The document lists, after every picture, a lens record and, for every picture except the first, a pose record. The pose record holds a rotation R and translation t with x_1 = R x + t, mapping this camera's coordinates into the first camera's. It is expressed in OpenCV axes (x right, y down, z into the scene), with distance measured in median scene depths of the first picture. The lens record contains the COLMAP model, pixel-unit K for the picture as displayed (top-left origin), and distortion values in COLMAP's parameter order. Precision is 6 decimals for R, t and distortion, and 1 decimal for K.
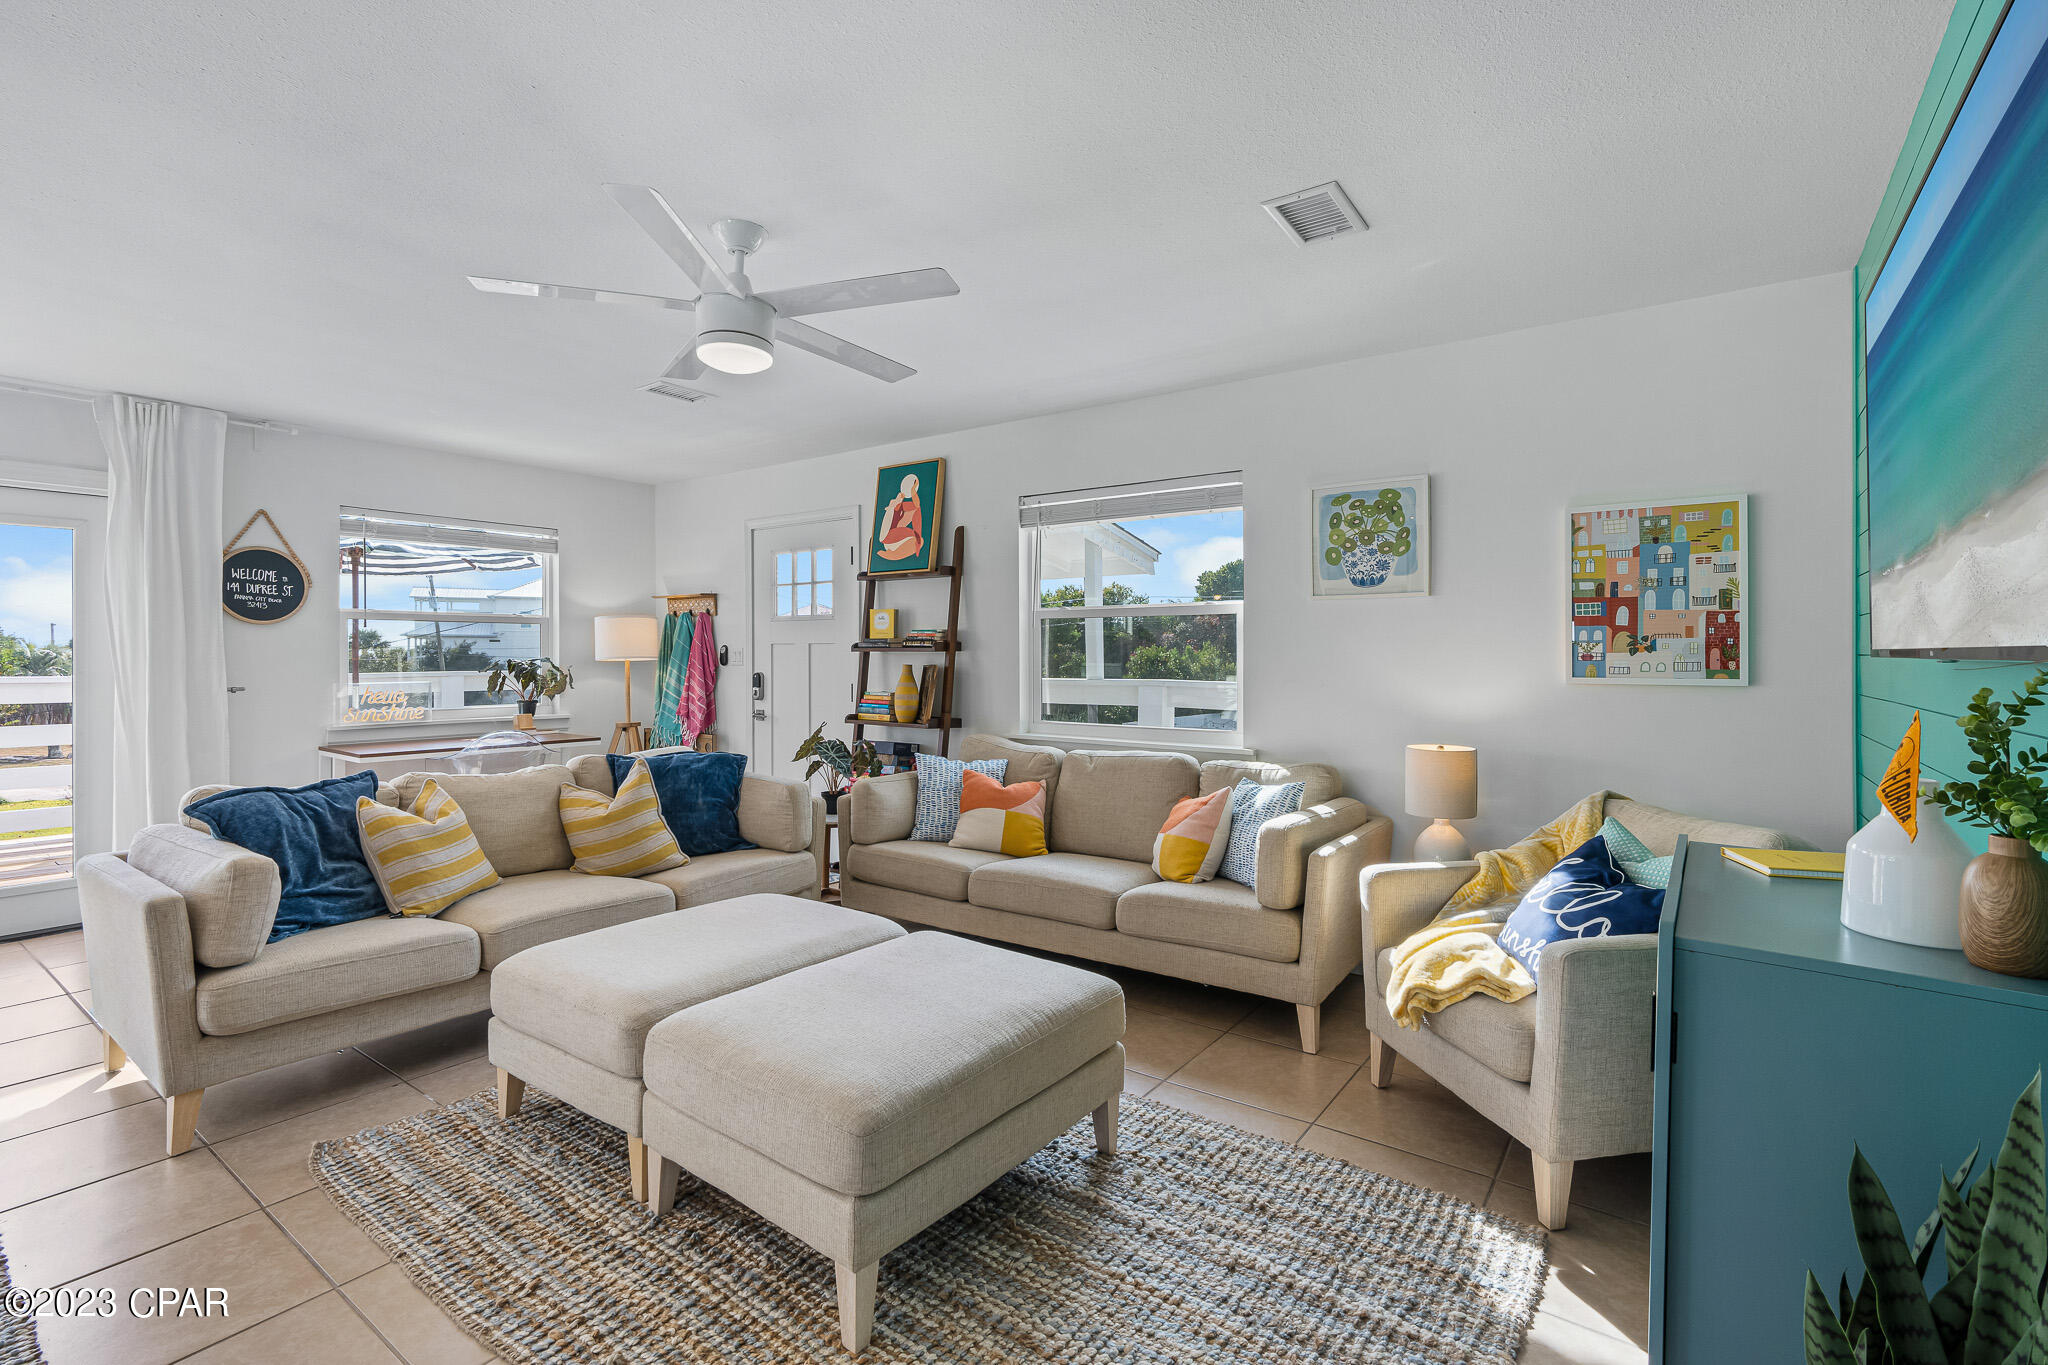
lens RADIAL K [[932.2, 0, 1029.0], [0, 932.2, 655.8], [0, 0, 1]] dist [-0.012409, 0.004935]
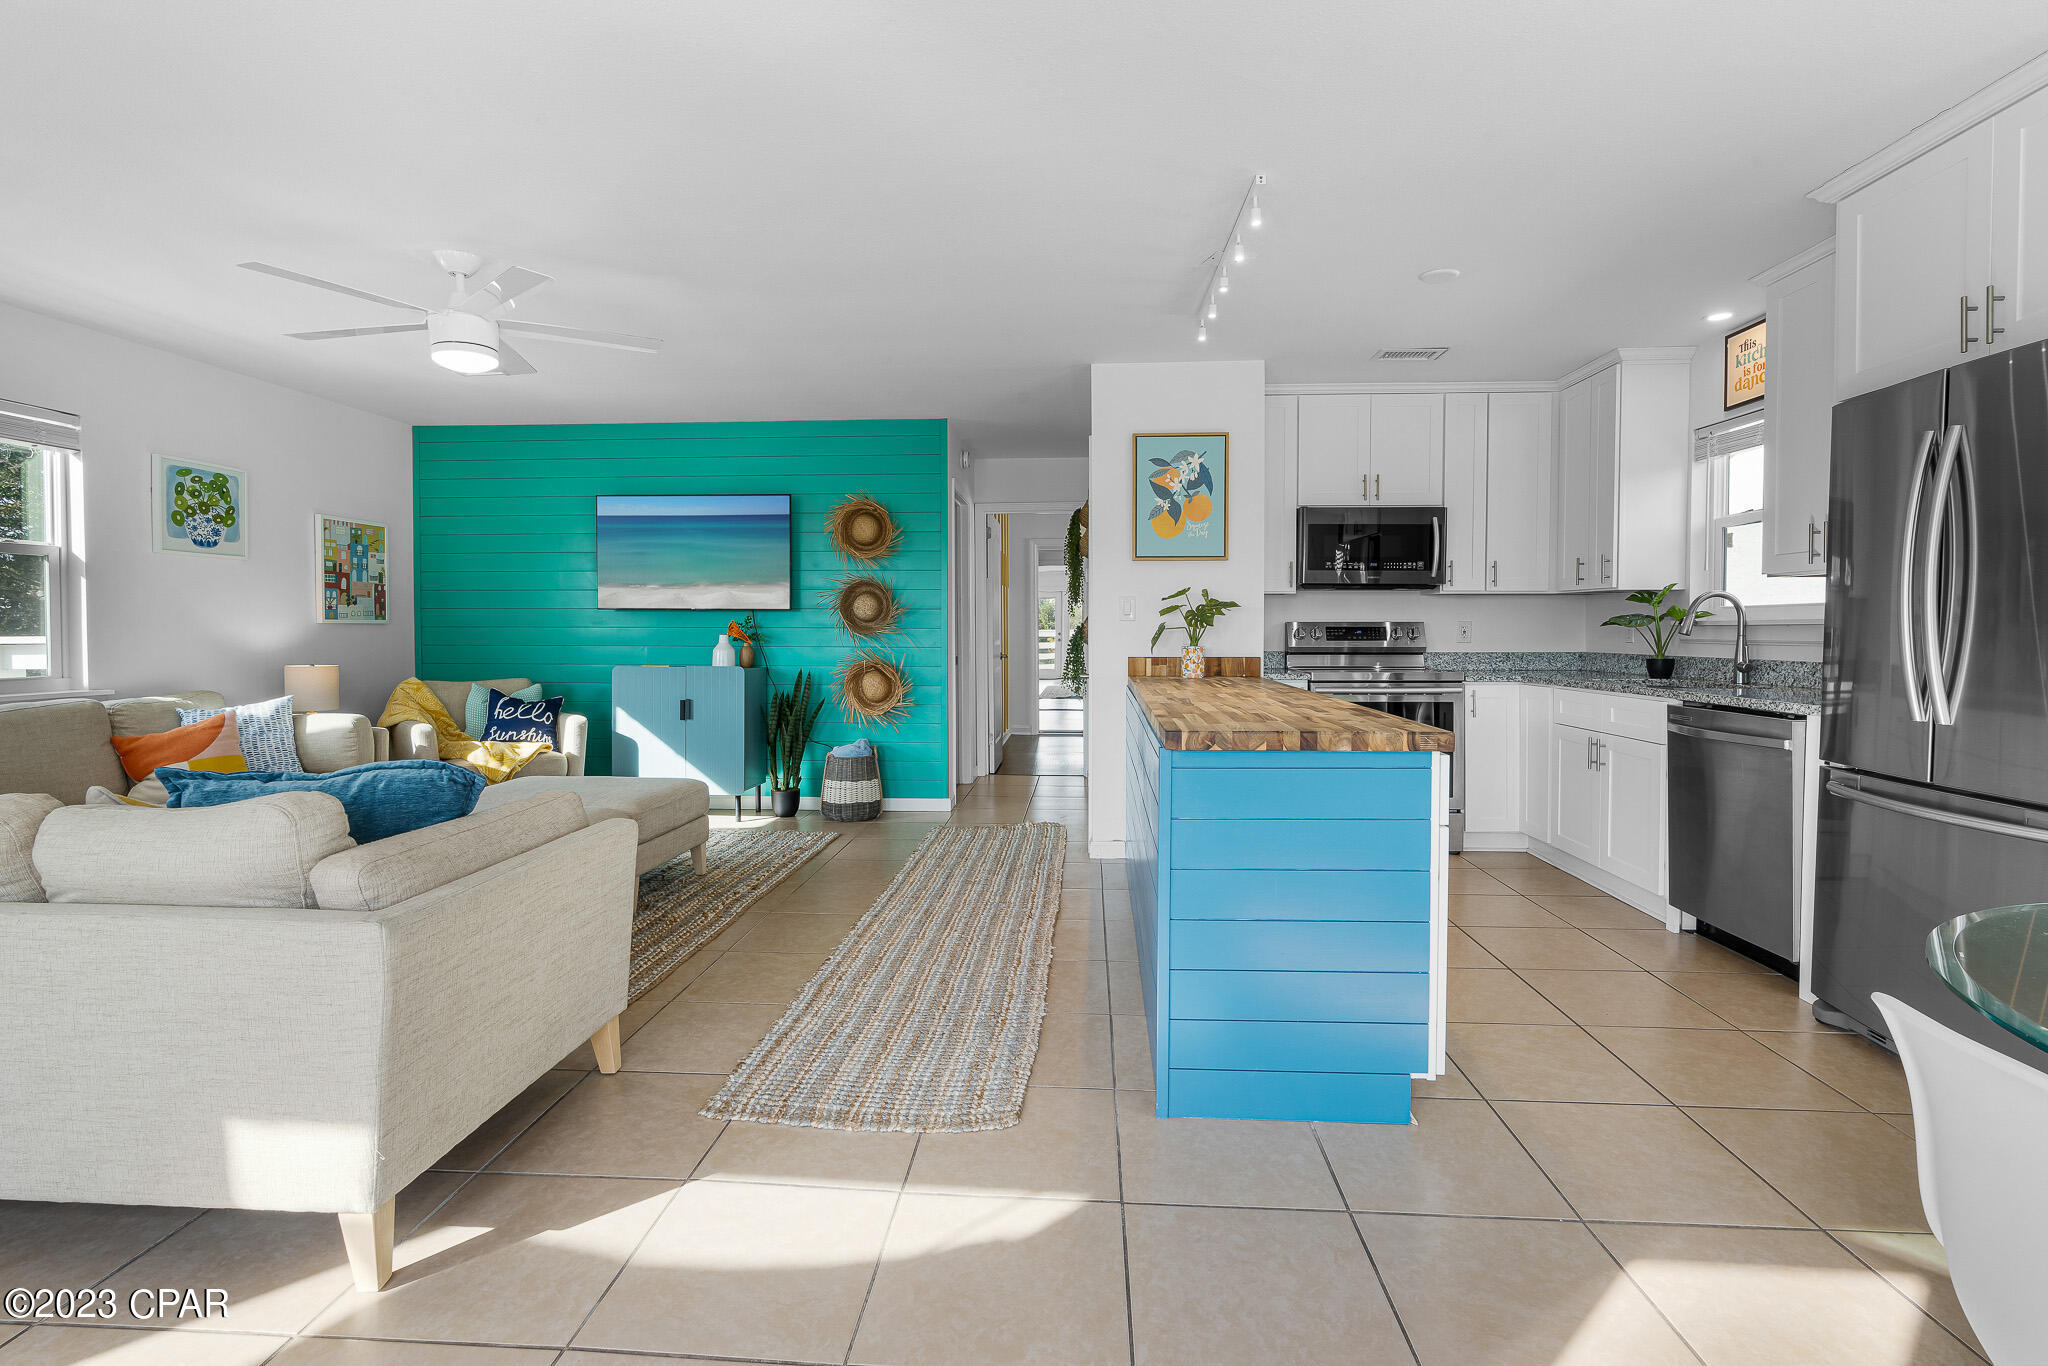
lens RADIAL K [[932.2, 0, 1029.9], [0, 932.2, 651.2], [0, 0, 1]] dist [-0.012409, 0.004935]
pose [[-0.536198, -0.022491, 0.843793, -1.243395], [-0.002824, 0.999687, 0.024851, 0.029835], [-0.844088, 0.010942, -0.536093, 0.714035]]
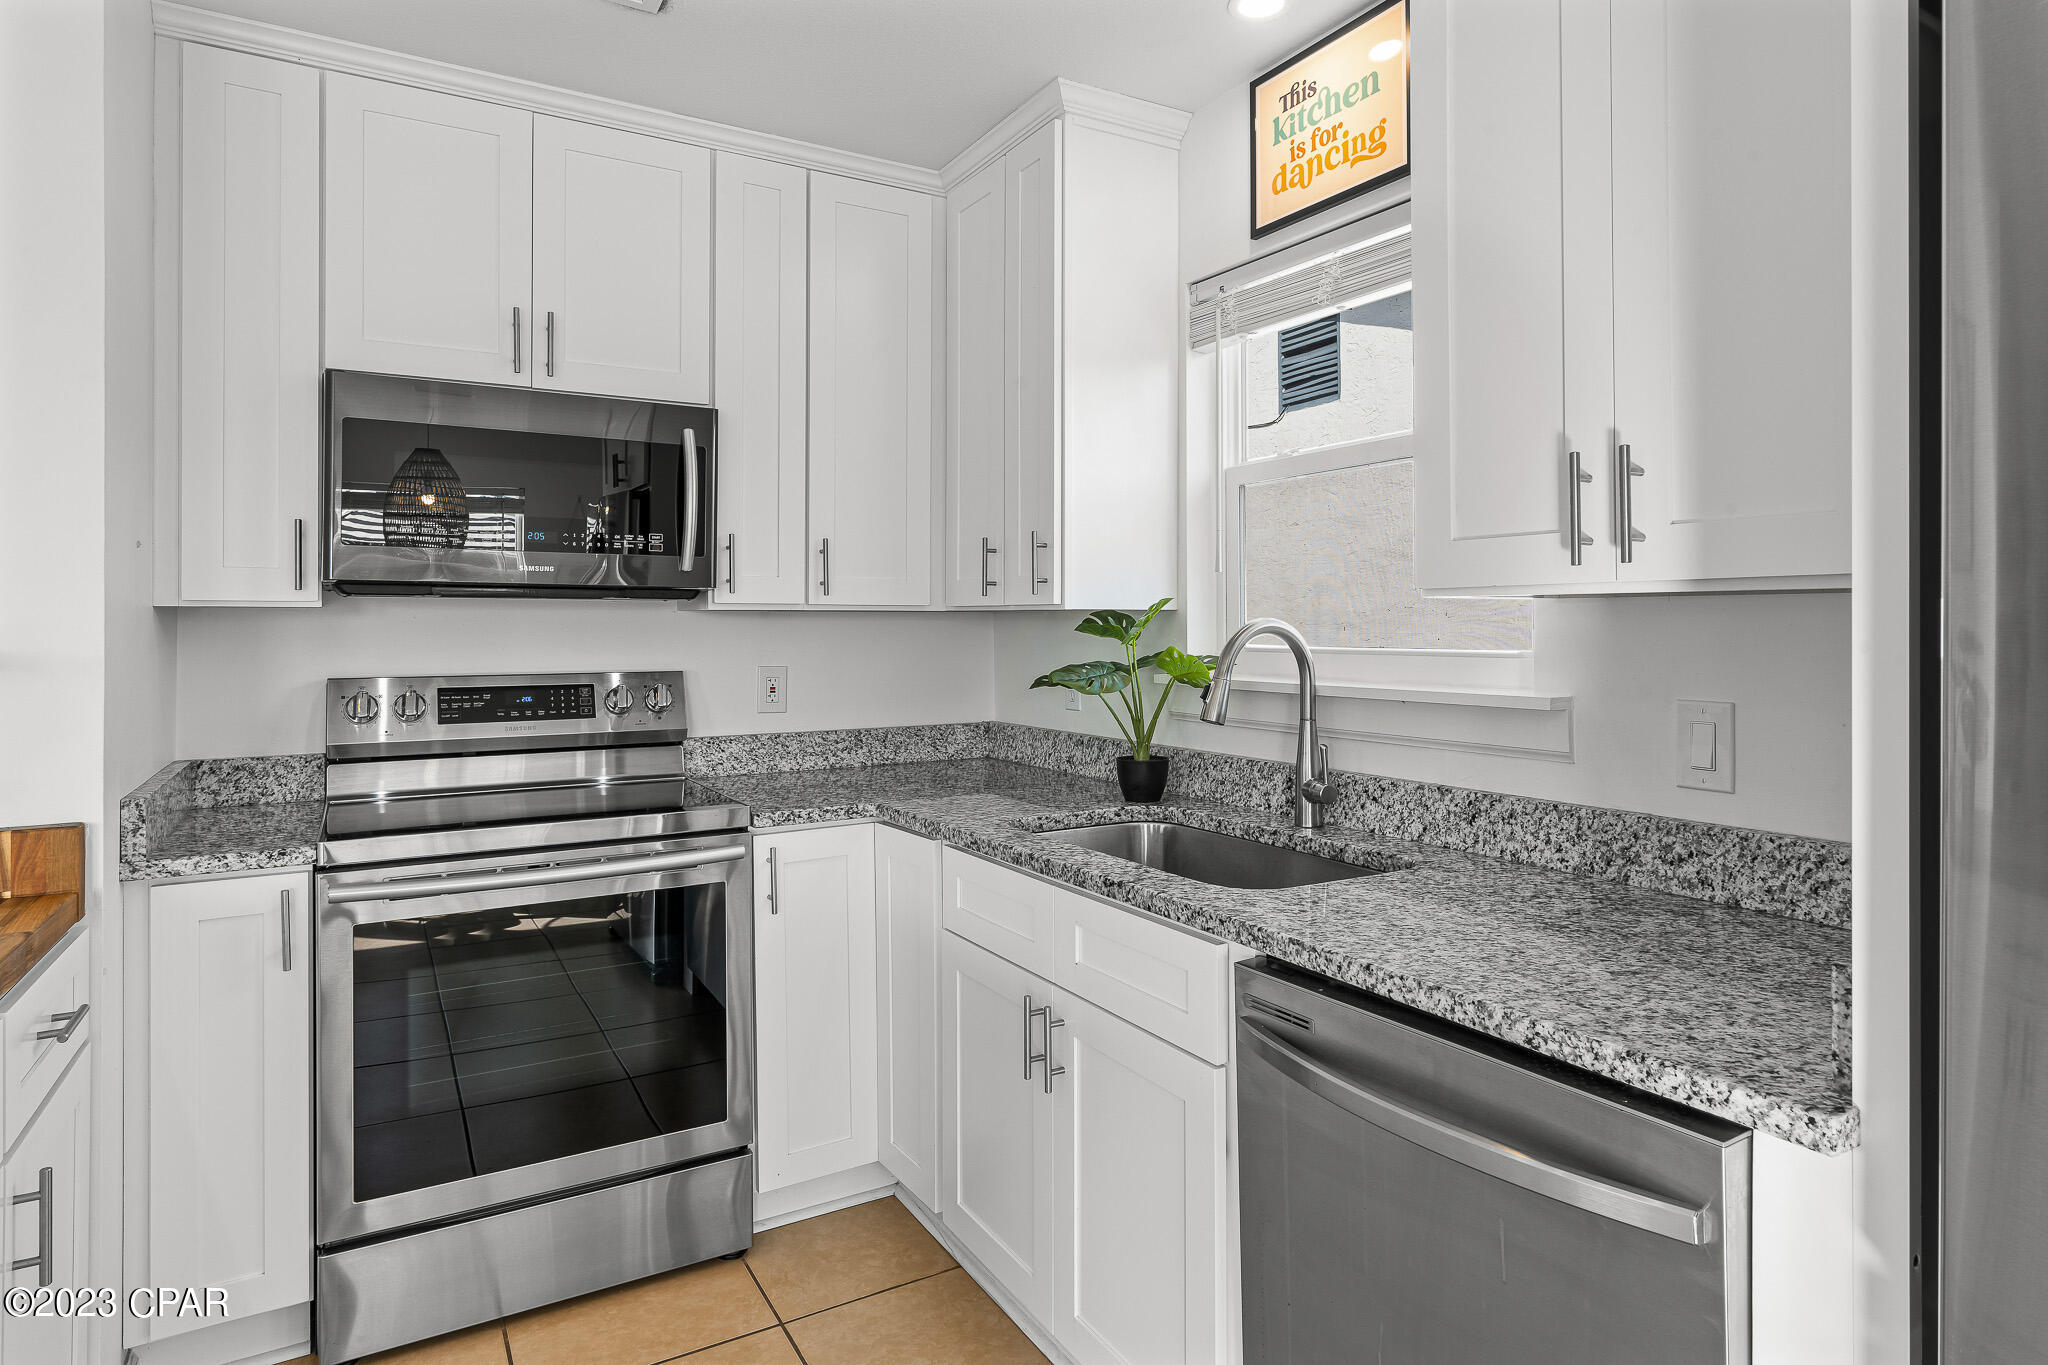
lens RADIAL K [[1146.0, 0, 1027.3], [0, 1146.0, 617.7], [0, 0, 1]] dist [0.000201, -0.001483]
pose [[-0.915162, 0.002573, 0.403078, -0.900623], [-0.000695, 0.999968, -0.007962, -0.010325], [-0.403085, -0.007567, -0.915131, 0.076222]]
